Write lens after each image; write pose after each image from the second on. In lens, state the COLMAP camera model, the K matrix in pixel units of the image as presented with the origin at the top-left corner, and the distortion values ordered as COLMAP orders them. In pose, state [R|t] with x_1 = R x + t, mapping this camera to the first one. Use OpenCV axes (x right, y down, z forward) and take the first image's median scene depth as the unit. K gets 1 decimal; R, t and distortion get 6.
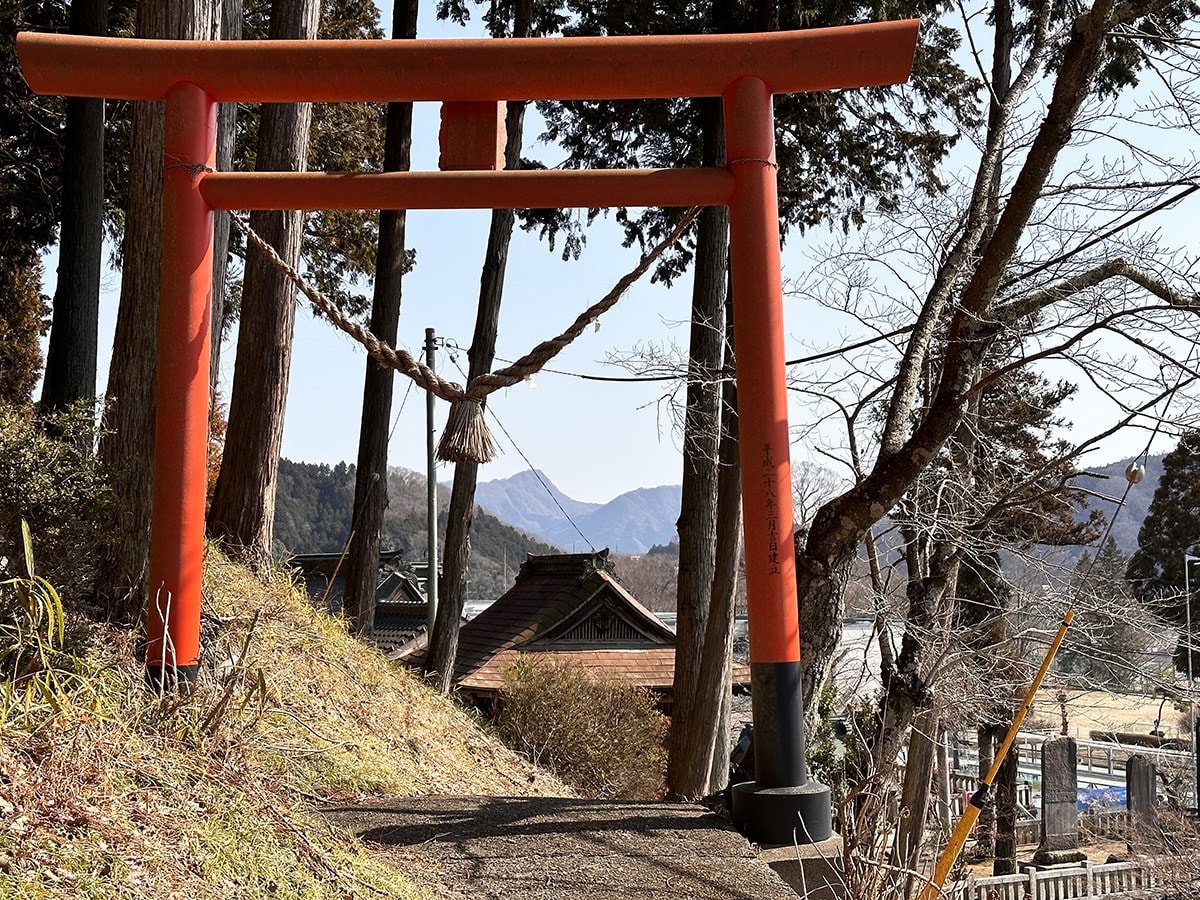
lens RADIAL K [[1678.6, 0, 600.4], [0, 1678.6, 448.7], [0, 0, 1]] dist [0.119997, 0.000000]
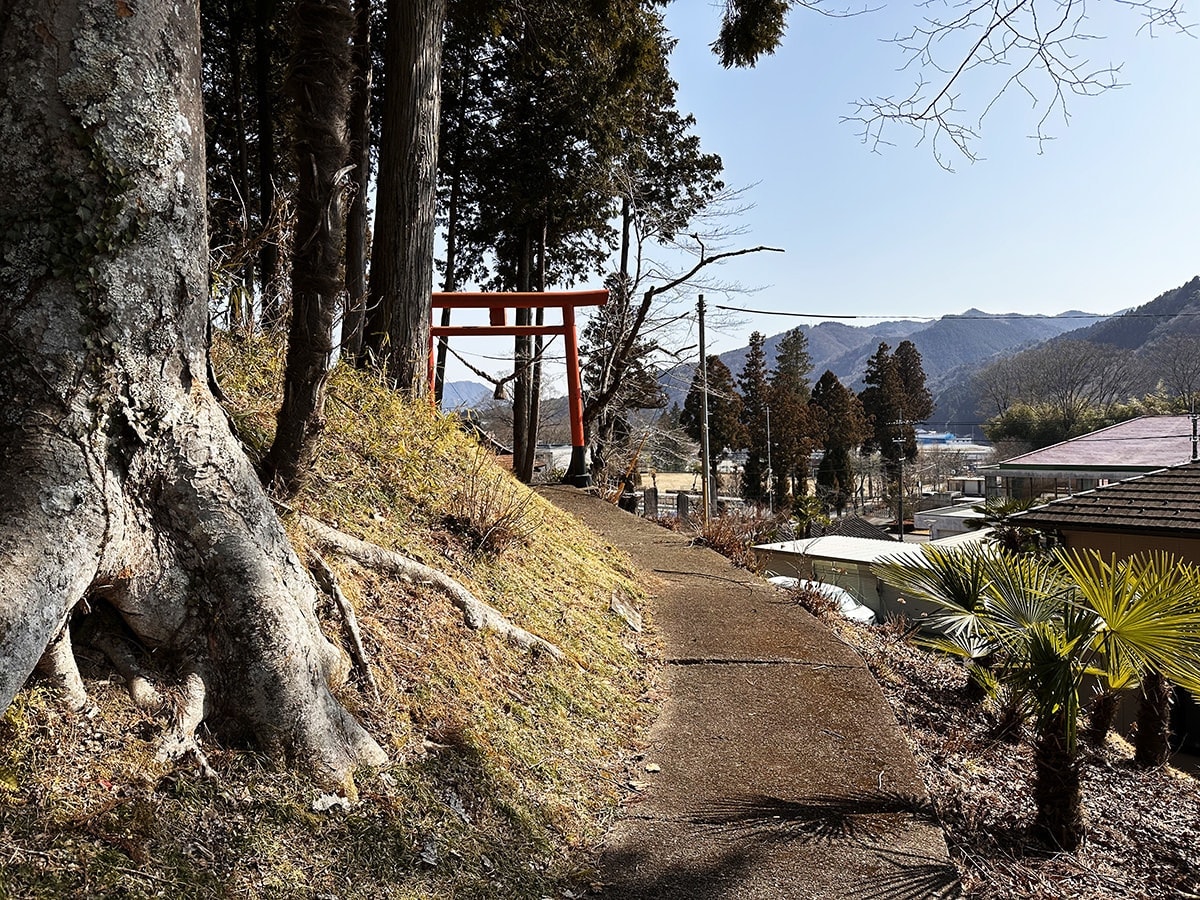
lens RADIAL K [[838.9, 0, 599.8], [0, 838.9, 450.1], [0, 0, 1]] dist [-0.000308, 0.000007]
pose [[0.979673, -0.034842, 0.197550, -0.064525], [0.013911, 0.994230, 0.106367, -0.021471], [-0.200116, -0.101457, 0.974505, -0.263125]]
